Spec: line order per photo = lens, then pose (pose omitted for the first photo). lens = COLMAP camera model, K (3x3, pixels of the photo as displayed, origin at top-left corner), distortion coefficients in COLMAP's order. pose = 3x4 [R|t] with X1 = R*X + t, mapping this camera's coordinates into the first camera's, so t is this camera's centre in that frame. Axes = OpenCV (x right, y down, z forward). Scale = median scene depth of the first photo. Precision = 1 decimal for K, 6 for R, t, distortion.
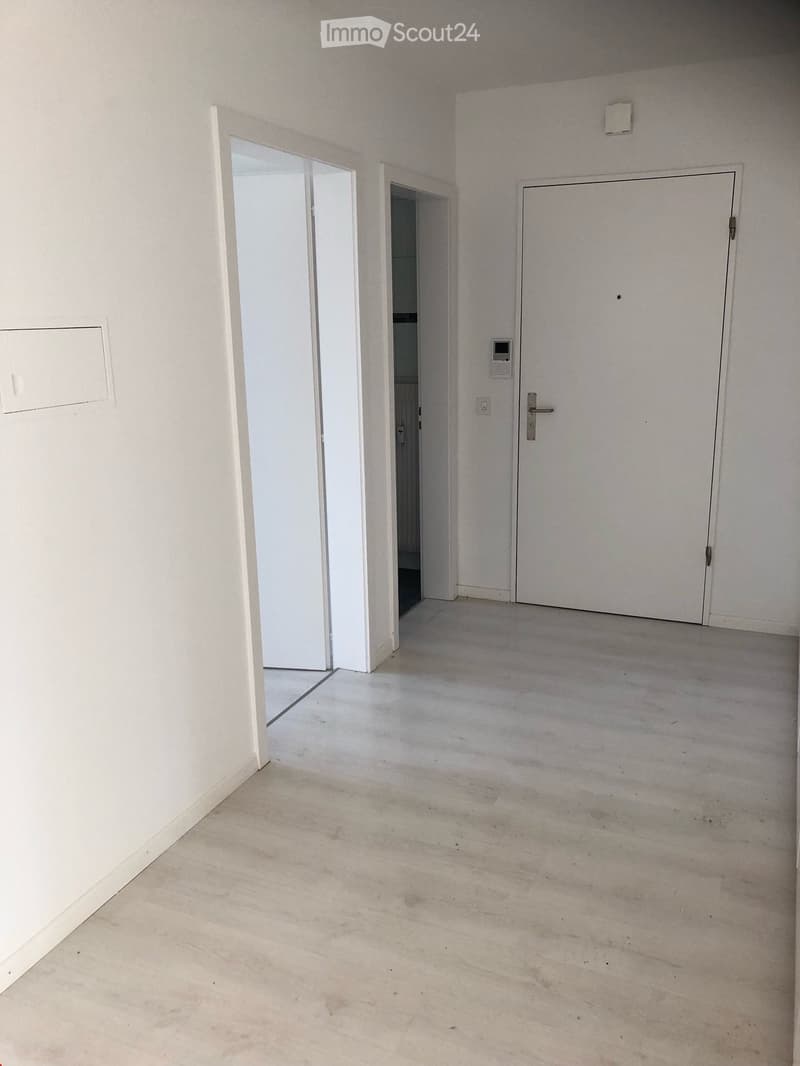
lens RADIAL K [[828.1, 0, 400.0], [0, 828.1, 533.0], [0, 0, 1]] dist [0.008488, 0.001219]
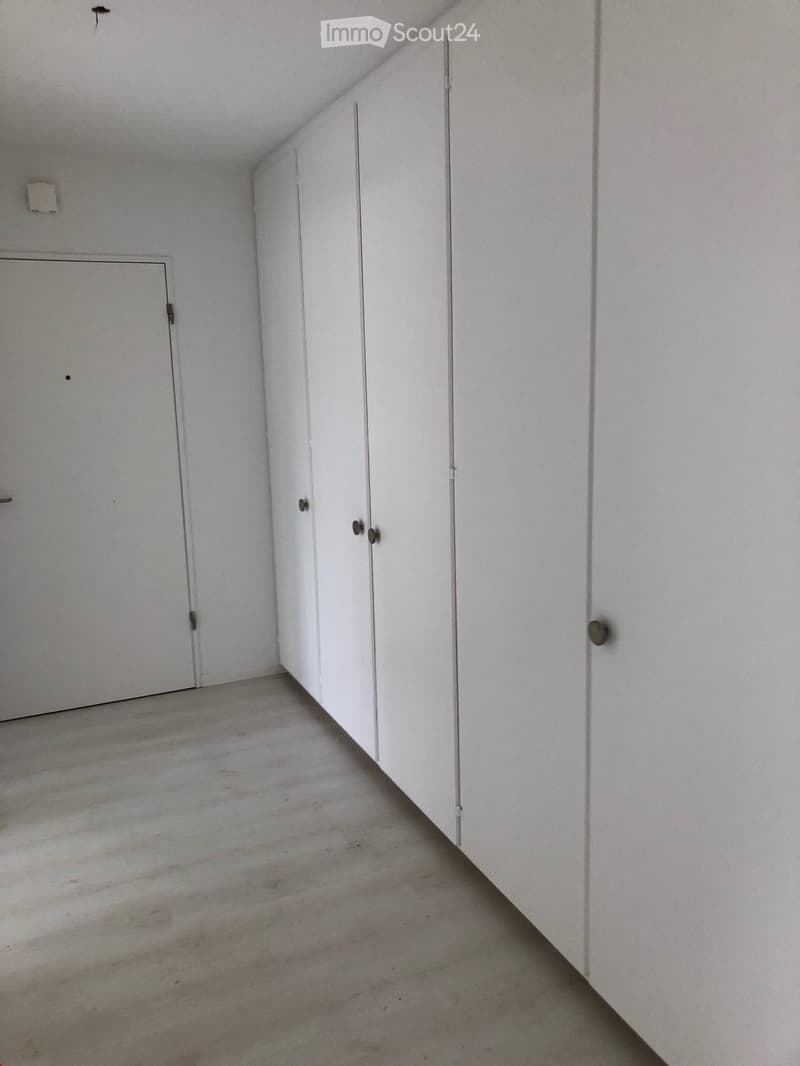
lens RADIAL K [[828.1, 0, 400.0], [0, 828.1, 533.0], [0, 0, 1]] dist [0.008488, 0.001219]
pose [[0.697447, -0.138613, 0.703103, -0.187335], [0.201815, 0.979398, -0.007109, -0.023084], [-0.687632, 0.146855, 0.711052, 0.077871]]
